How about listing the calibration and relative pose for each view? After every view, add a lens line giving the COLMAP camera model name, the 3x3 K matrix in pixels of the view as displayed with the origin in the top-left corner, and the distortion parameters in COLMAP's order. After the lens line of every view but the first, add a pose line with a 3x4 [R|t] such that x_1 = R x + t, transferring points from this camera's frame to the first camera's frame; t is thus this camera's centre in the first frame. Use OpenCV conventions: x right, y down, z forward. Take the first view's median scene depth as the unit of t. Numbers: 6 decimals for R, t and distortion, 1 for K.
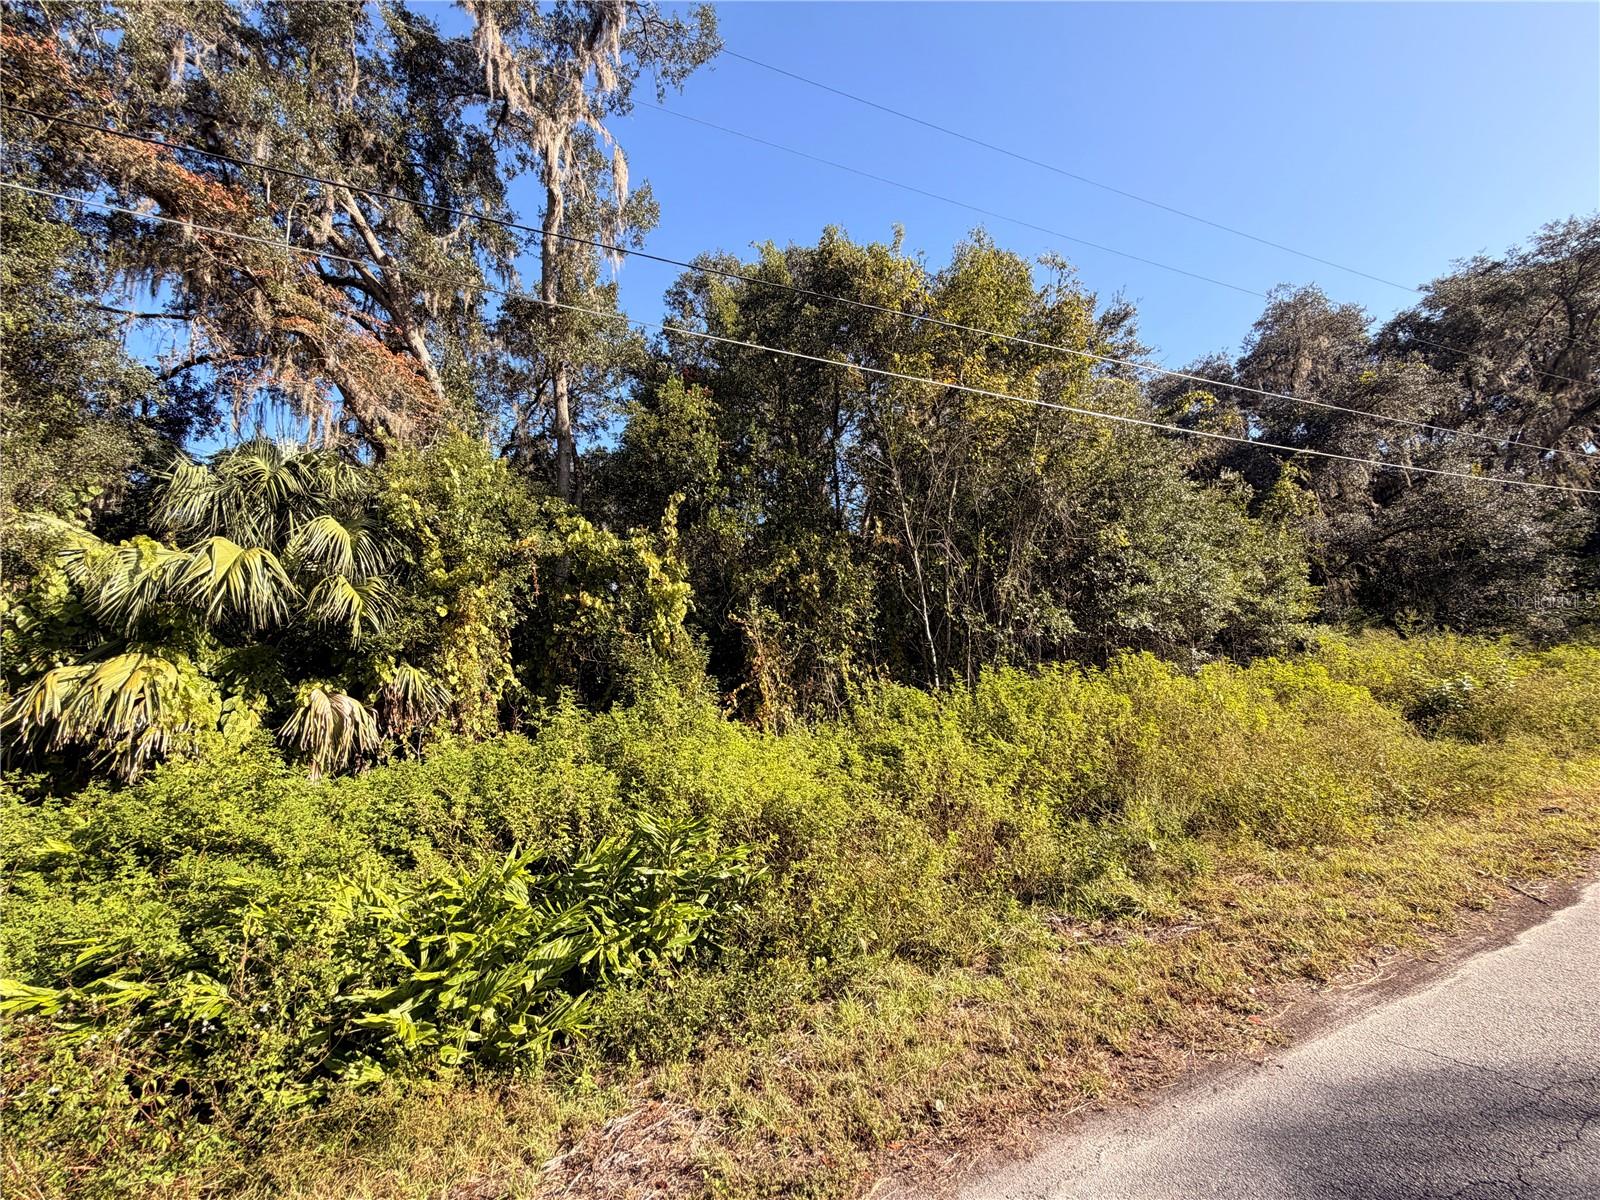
lens RADIAL K [[646.3, 0, 798.3], [0, 646.3, 604.1], [0, 0, 1]] dist [-0.001398, 0.000098]
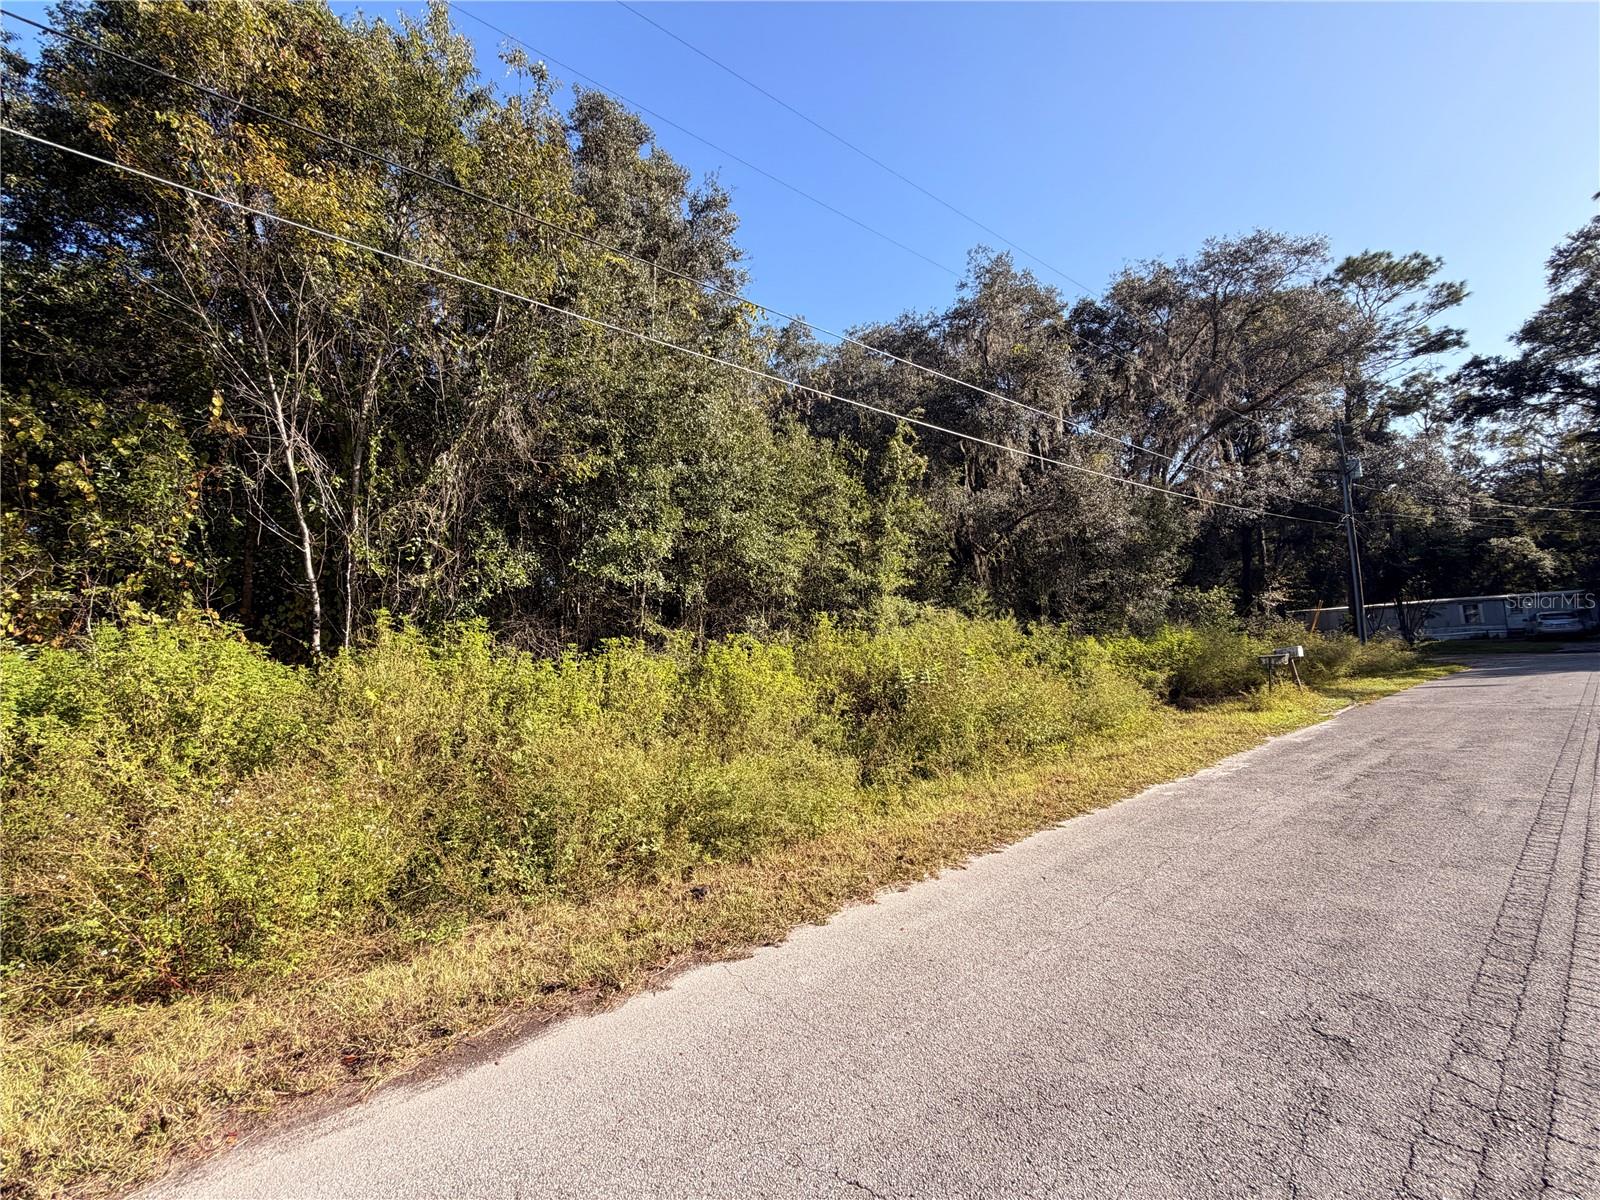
lens RADIAL K [[636.4, 0, 795.4], [0, 636.4, 602.9], [0, 0, 1]] dist [0.000351, 0.000060]
pose [[0.964684, 0.072597, 0.253208, 0.440797], [-0.095570, 0.992233, 0.079624, -0.019286], [-0.245461, -0.101011, 0.964130, 0.146224]]
